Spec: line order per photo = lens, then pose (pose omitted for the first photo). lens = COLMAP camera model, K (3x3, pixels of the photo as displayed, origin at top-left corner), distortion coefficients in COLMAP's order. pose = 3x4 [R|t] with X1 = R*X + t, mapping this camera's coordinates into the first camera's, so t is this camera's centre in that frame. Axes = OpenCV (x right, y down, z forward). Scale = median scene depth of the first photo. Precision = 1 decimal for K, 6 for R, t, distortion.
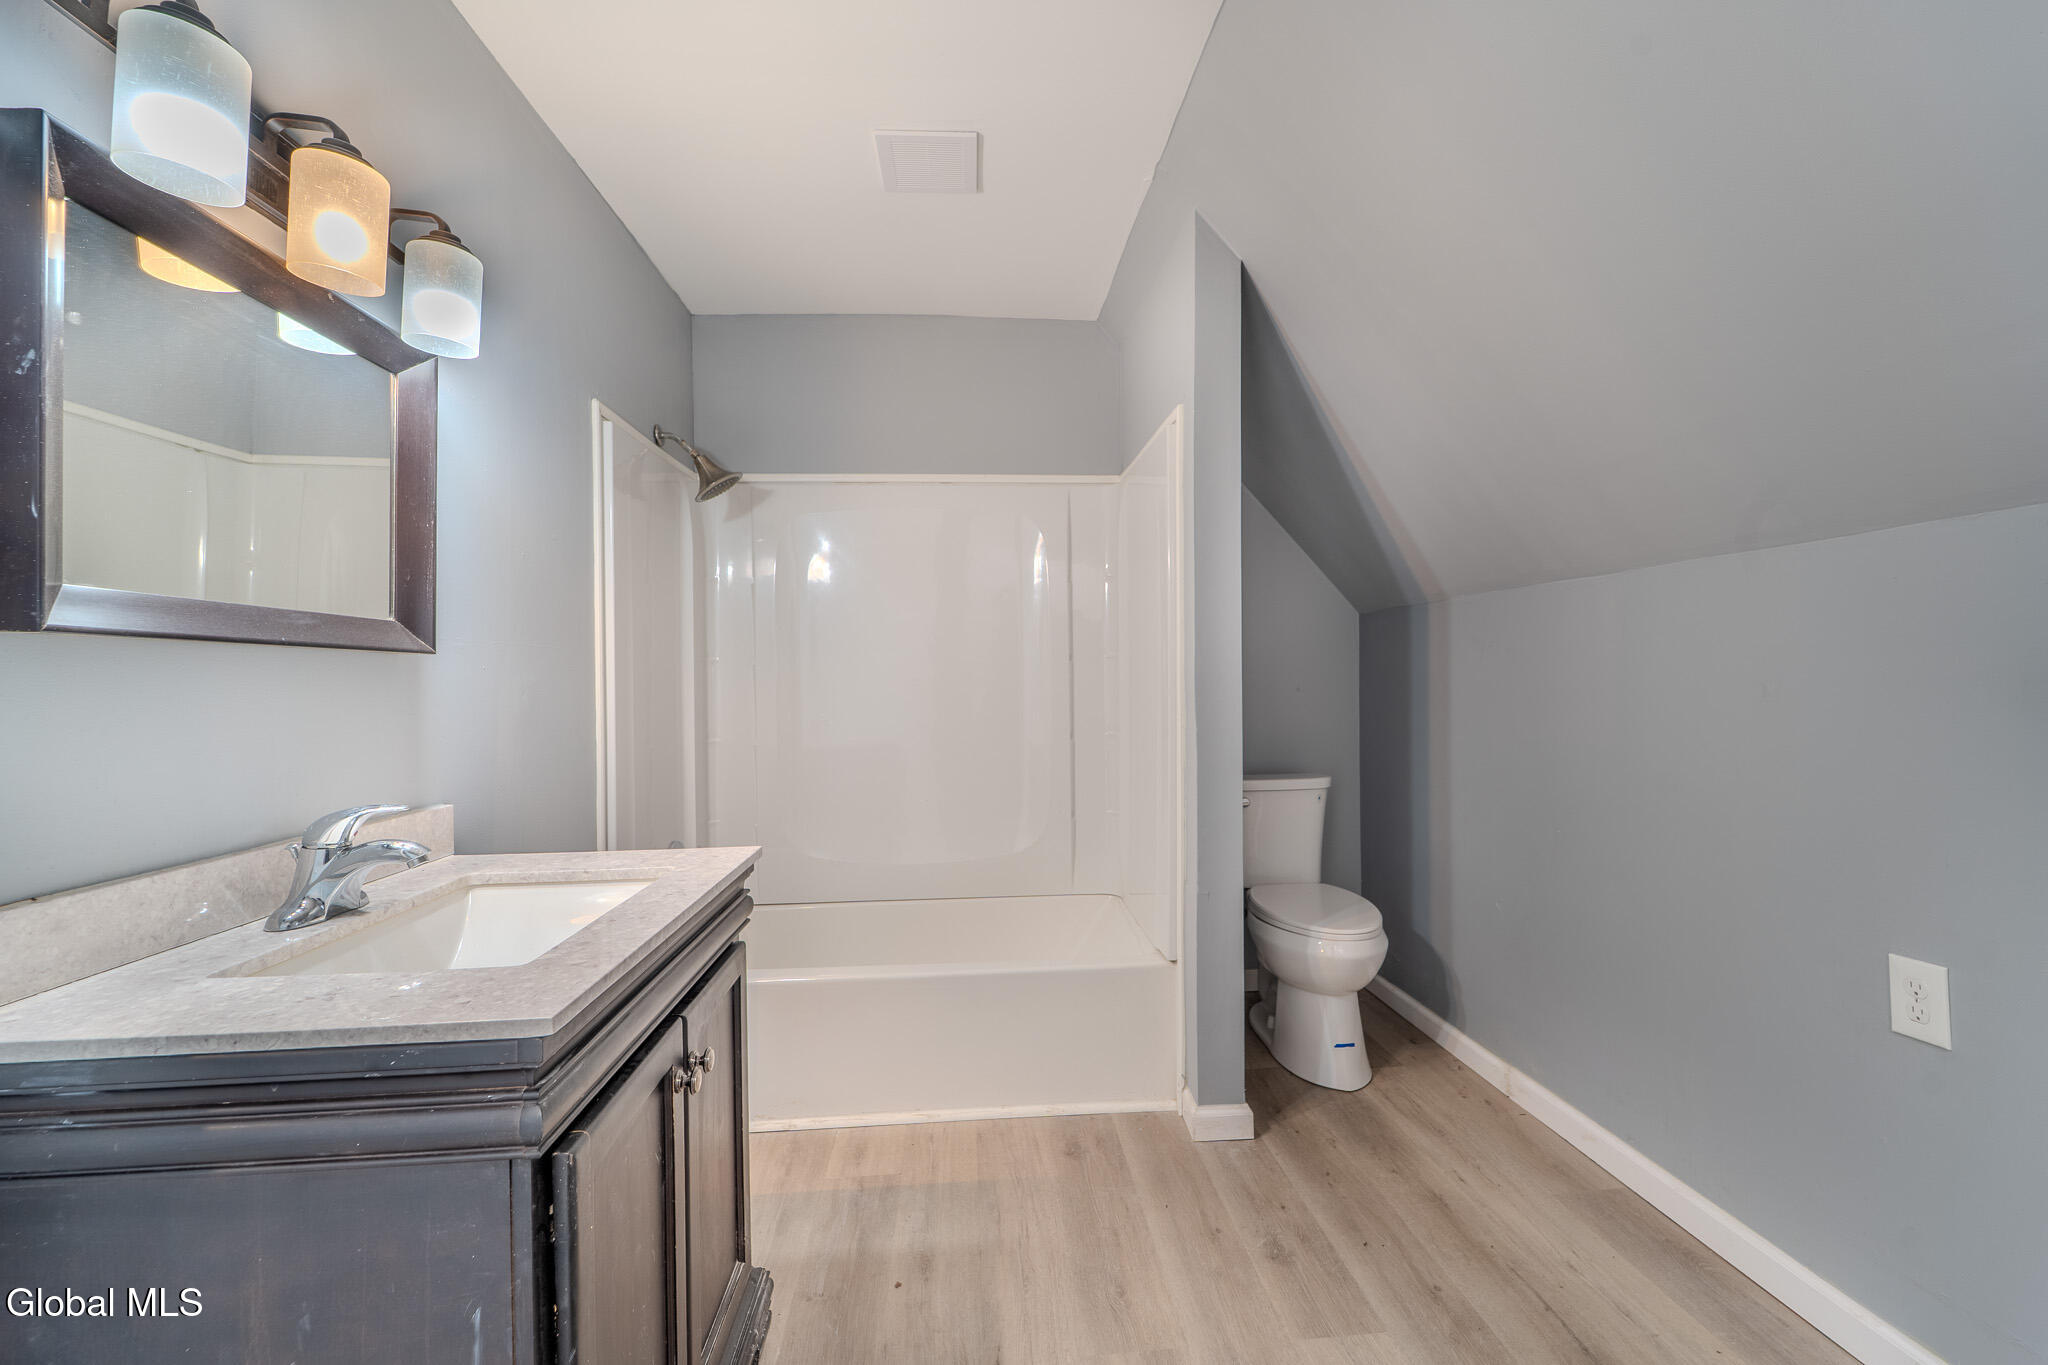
lens RADIAL K [[829.1, 0, 1029.4], [0, 829.1, 677.6], [0, 0, 1]] dist [0.005192, -0.003180]
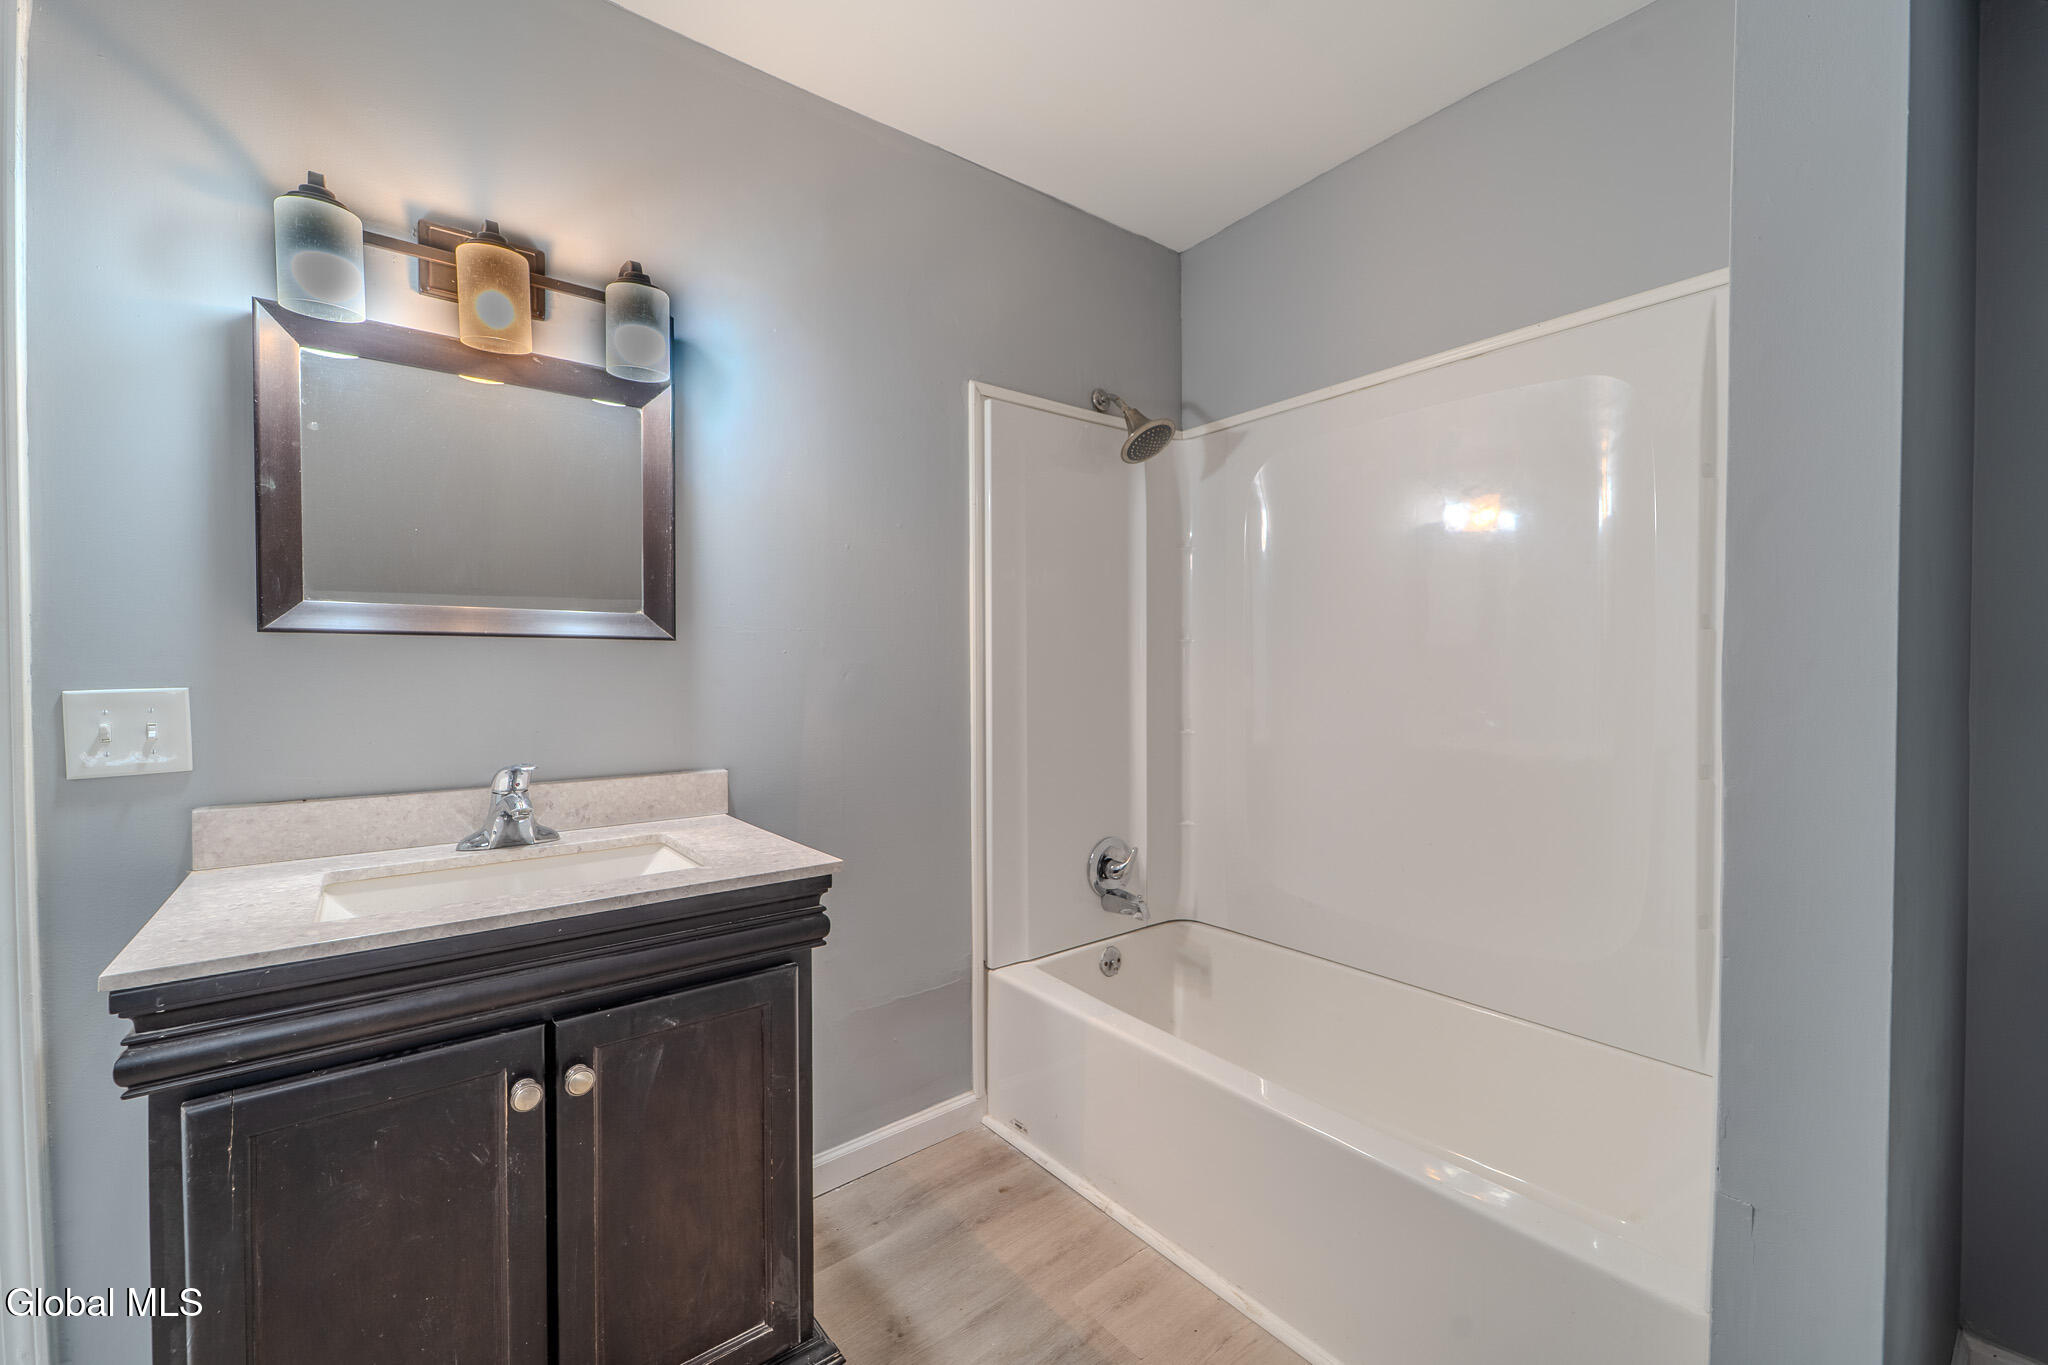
lens RADIAL K [[829.1, 0, 1021.9], [0, 829.1, 679.4], [0, 0, 1]] dist [0.005192, -0.003180]
pose [[0.556165, 0.025266, -0.830687, 0.531047], [-0.003992, 0.999607, 0.027731, -0.008489], [0.831062, -0.012107, 0.556048, 0.761310]]
